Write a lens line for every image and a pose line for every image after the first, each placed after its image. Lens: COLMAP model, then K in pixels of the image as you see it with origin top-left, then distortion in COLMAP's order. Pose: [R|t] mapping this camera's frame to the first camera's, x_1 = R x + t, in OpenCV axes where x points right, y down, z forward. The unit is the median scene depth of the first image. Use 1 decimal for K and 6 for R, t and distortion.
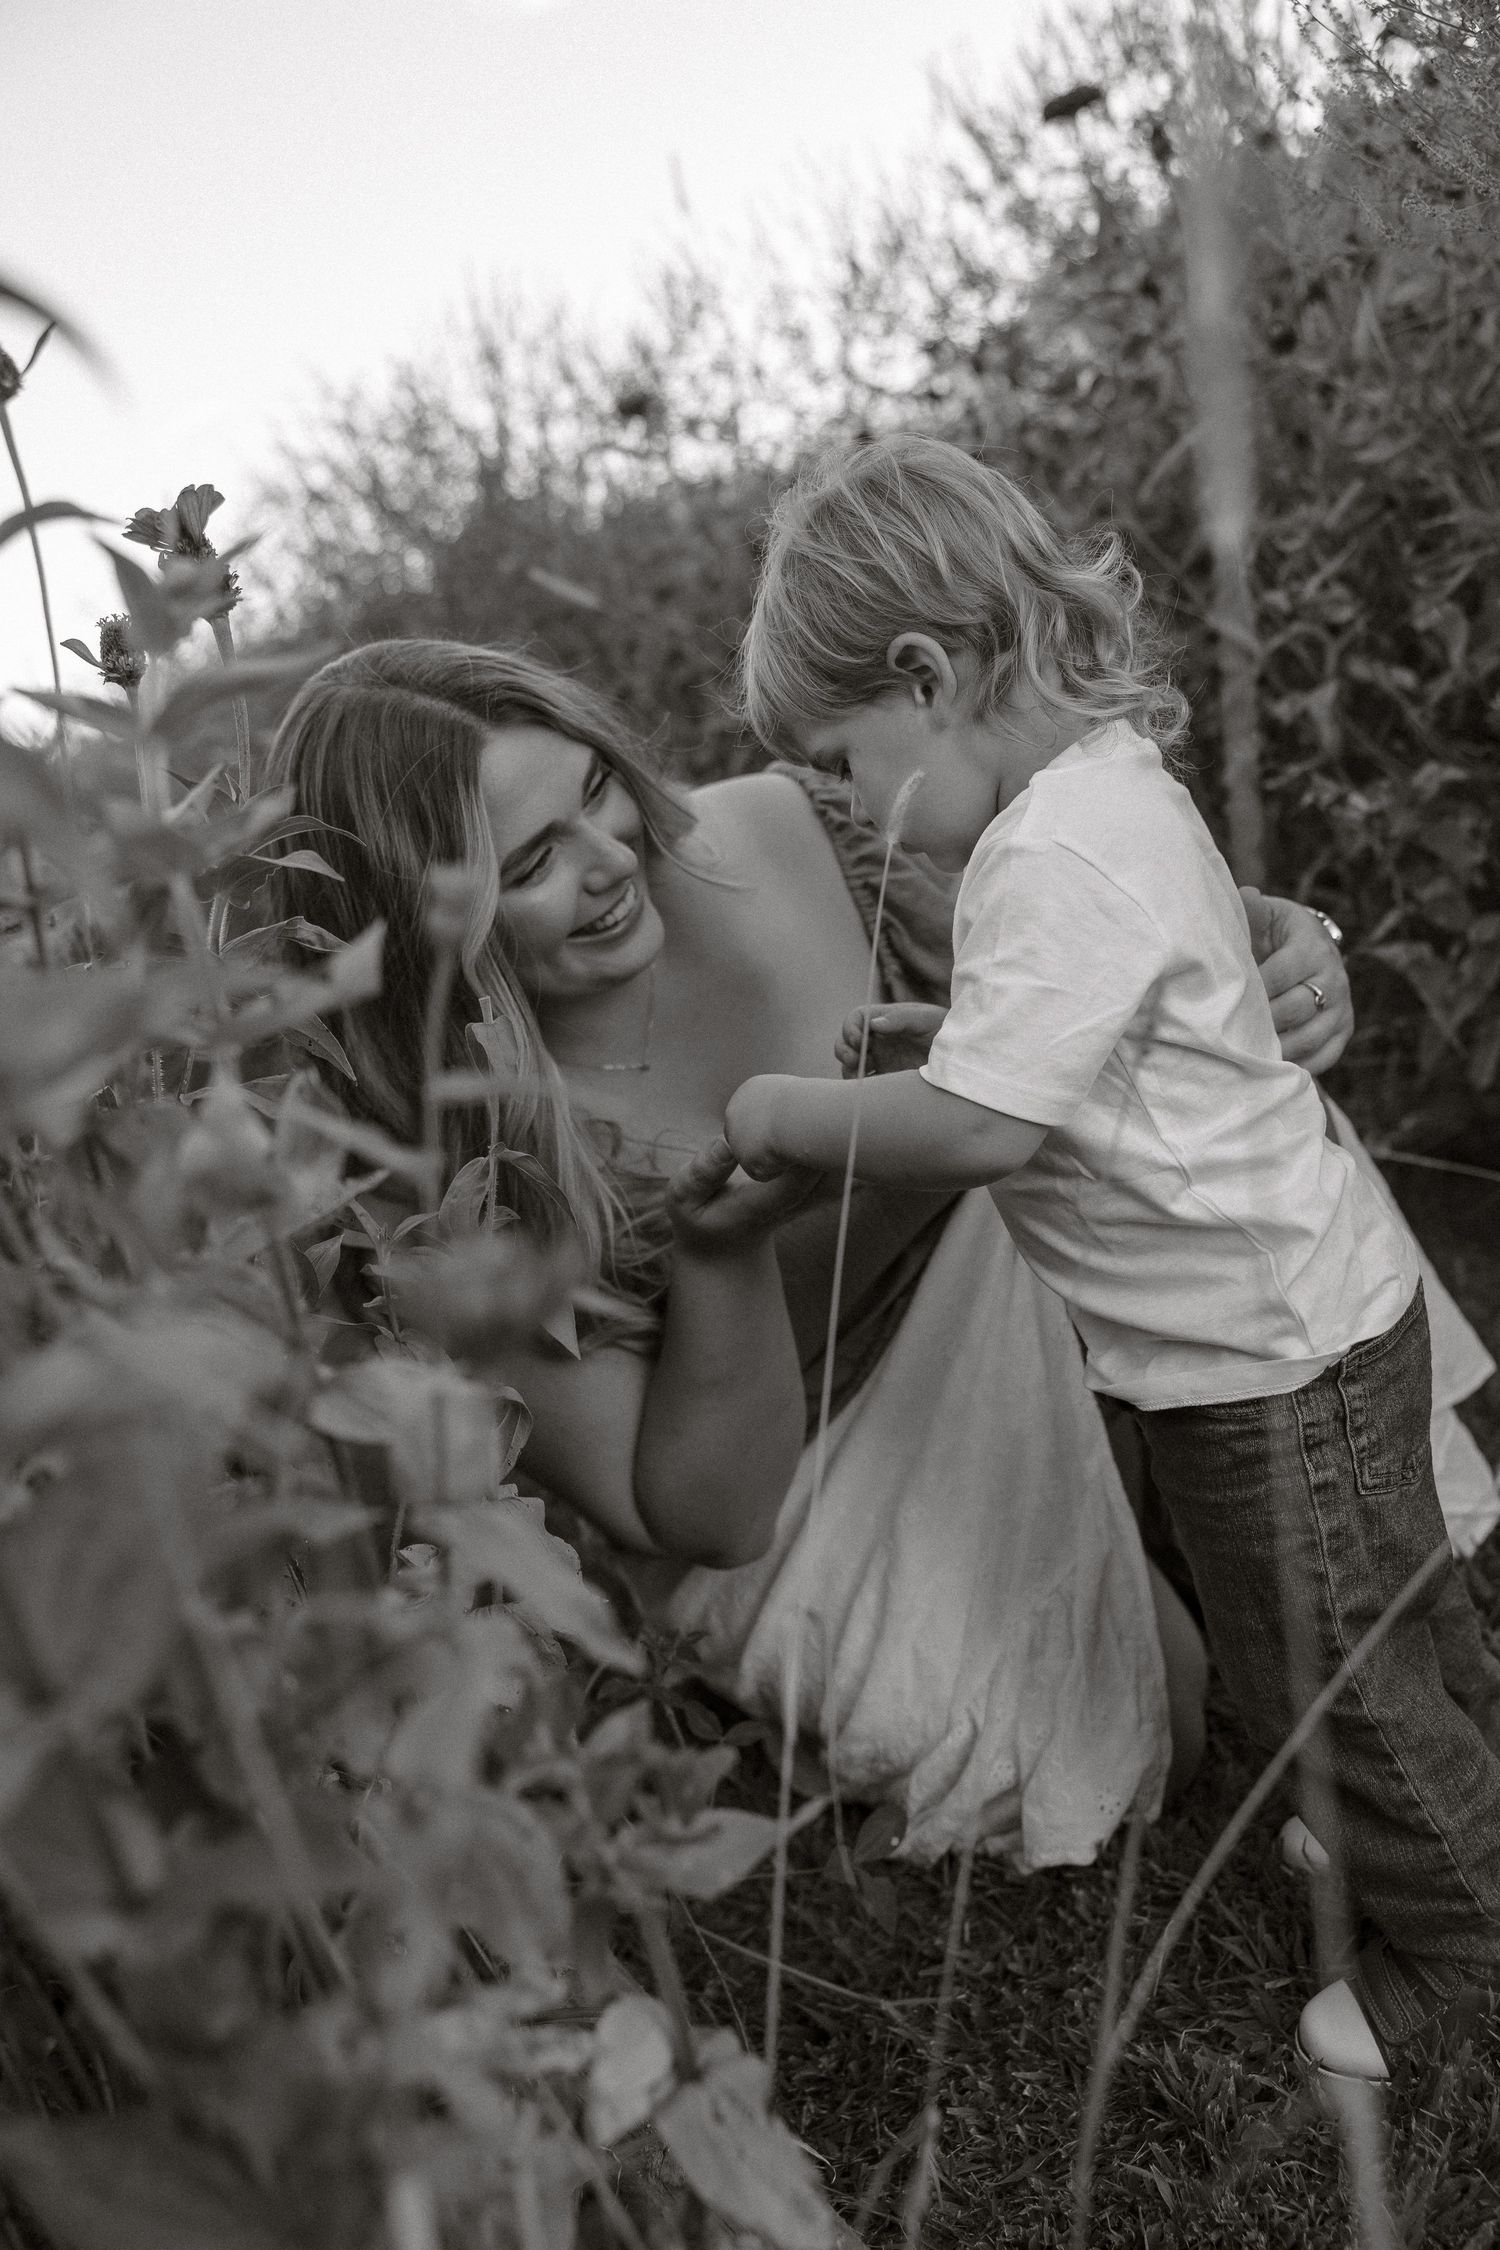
lens RADIAL K [[2269.3, 0, 749.2], [0, 2269.3, 1127.5], [0, 0, 1]] dist [0.010120, 0.000000]
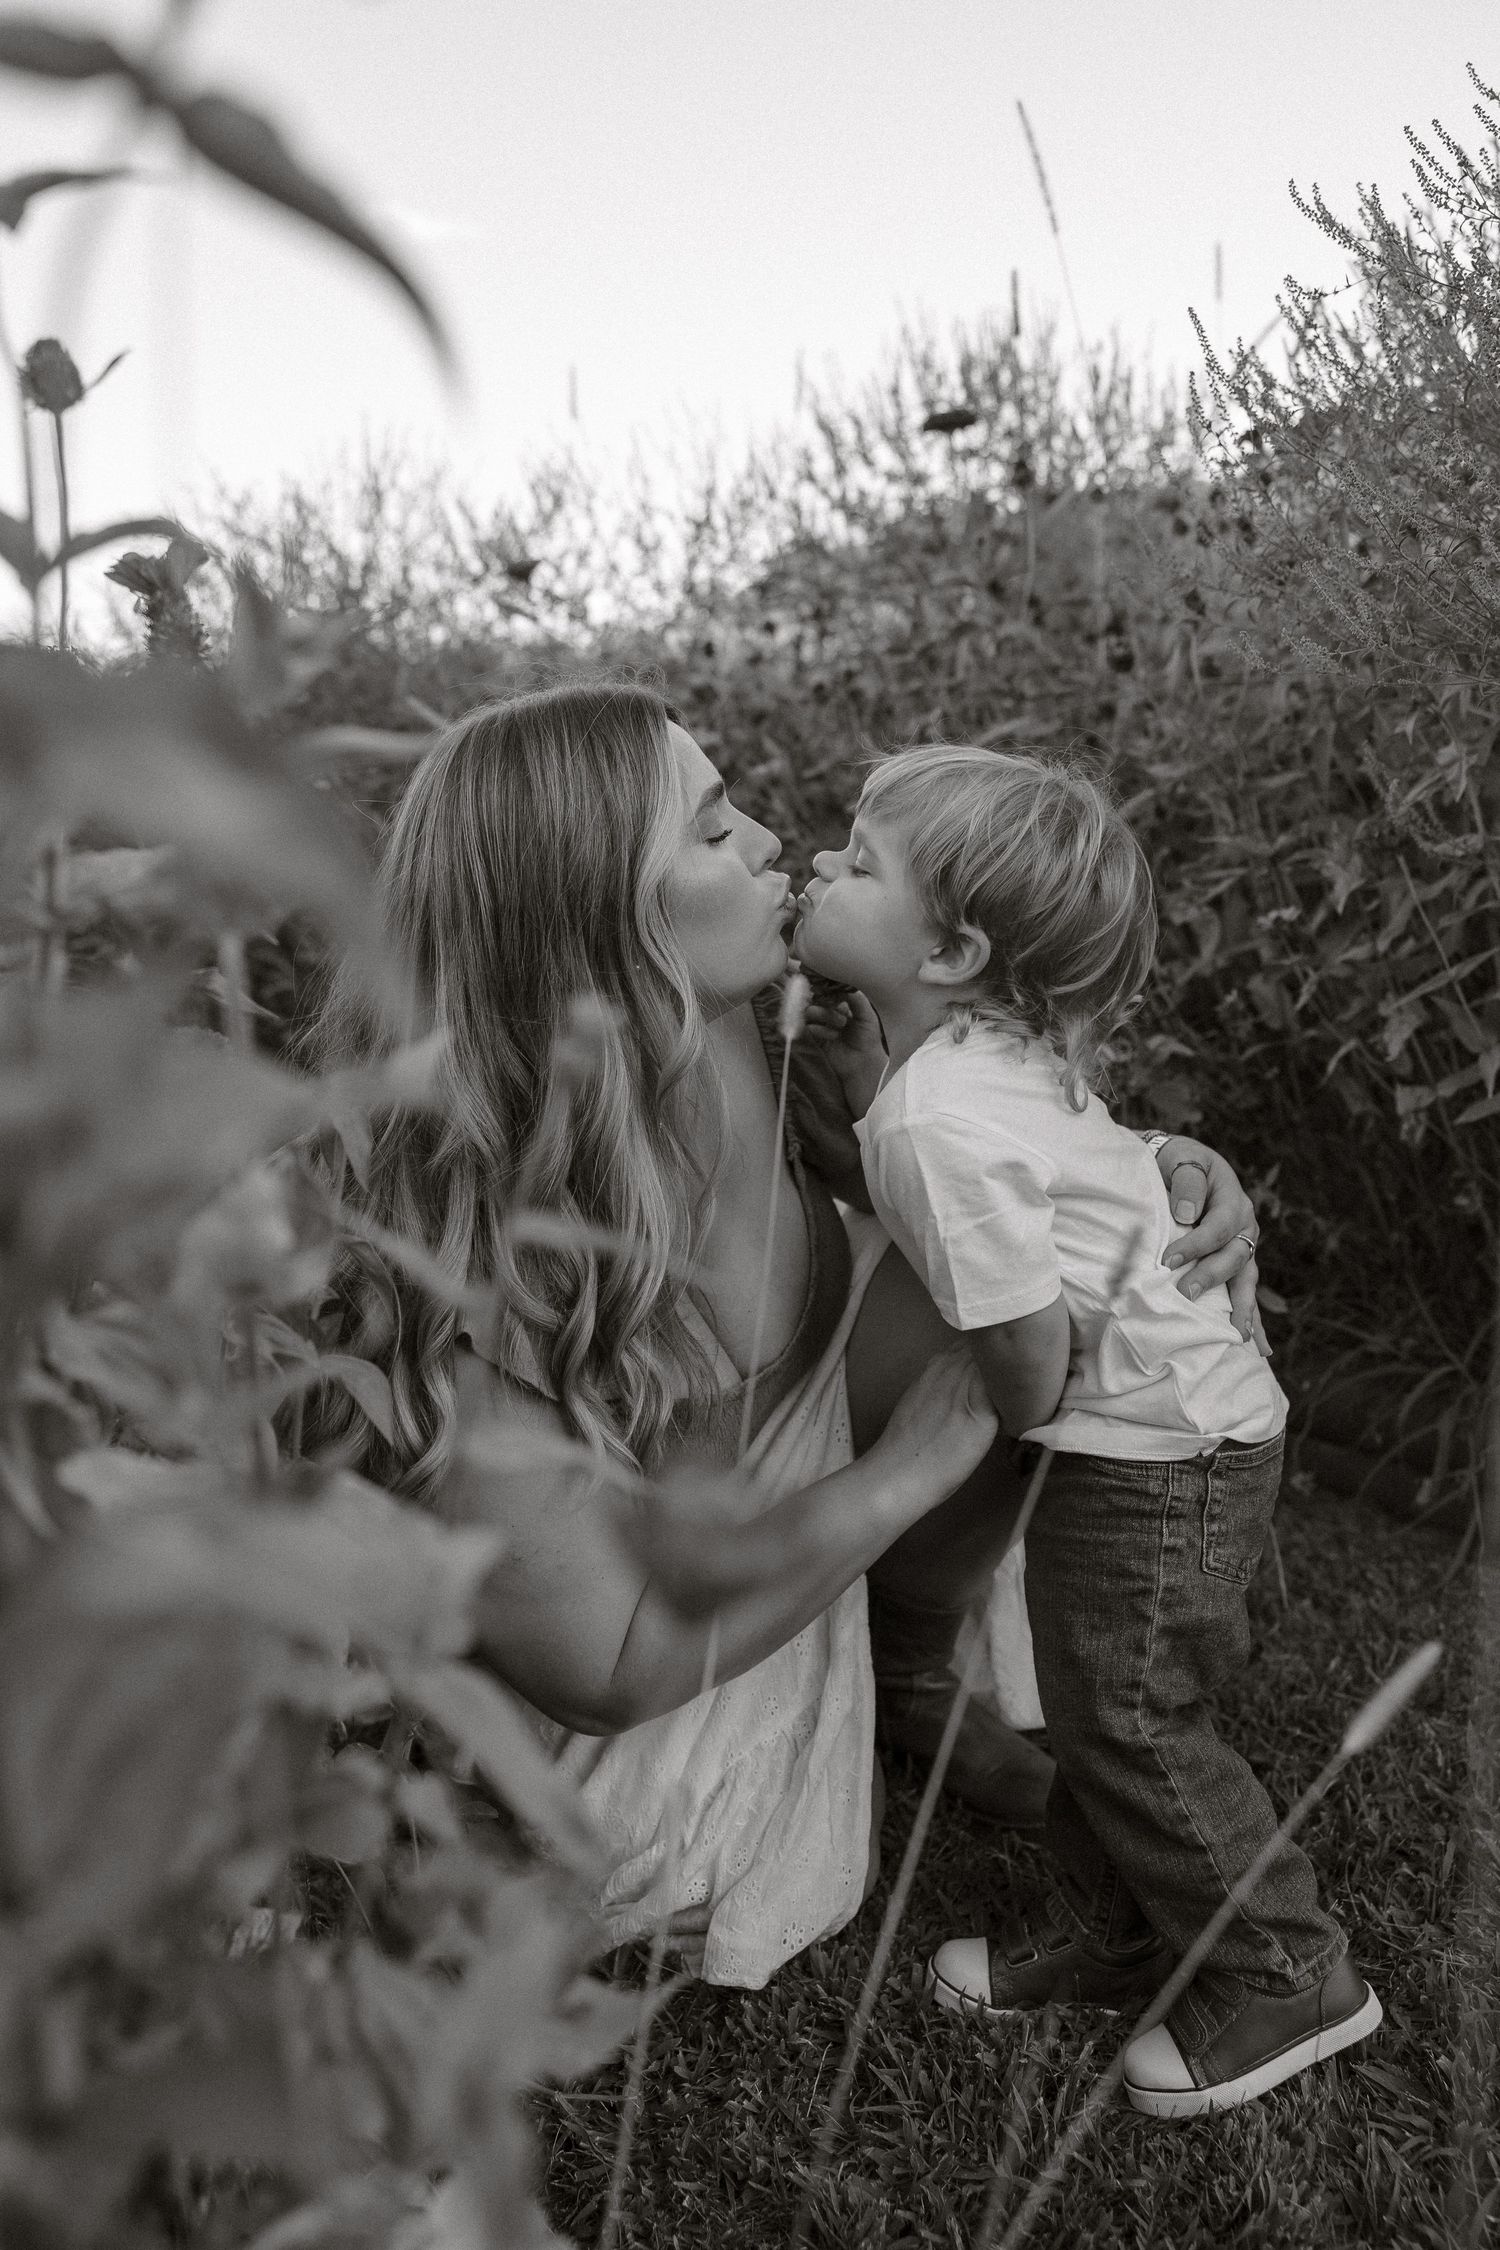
lens RADIAL K [[1879.7, 0, 751.7], [0, 1879.7, 1122.2], [0, 0, 1]] dist [-0.015659, 0.009073]
pose [[0.961647, 0.201024, 0.186615, -0.102946], [-0.191859, 0.979192, -0.066129, -0.014155], [-0.196025, 0.027789, 0.980205, 0.118728]]
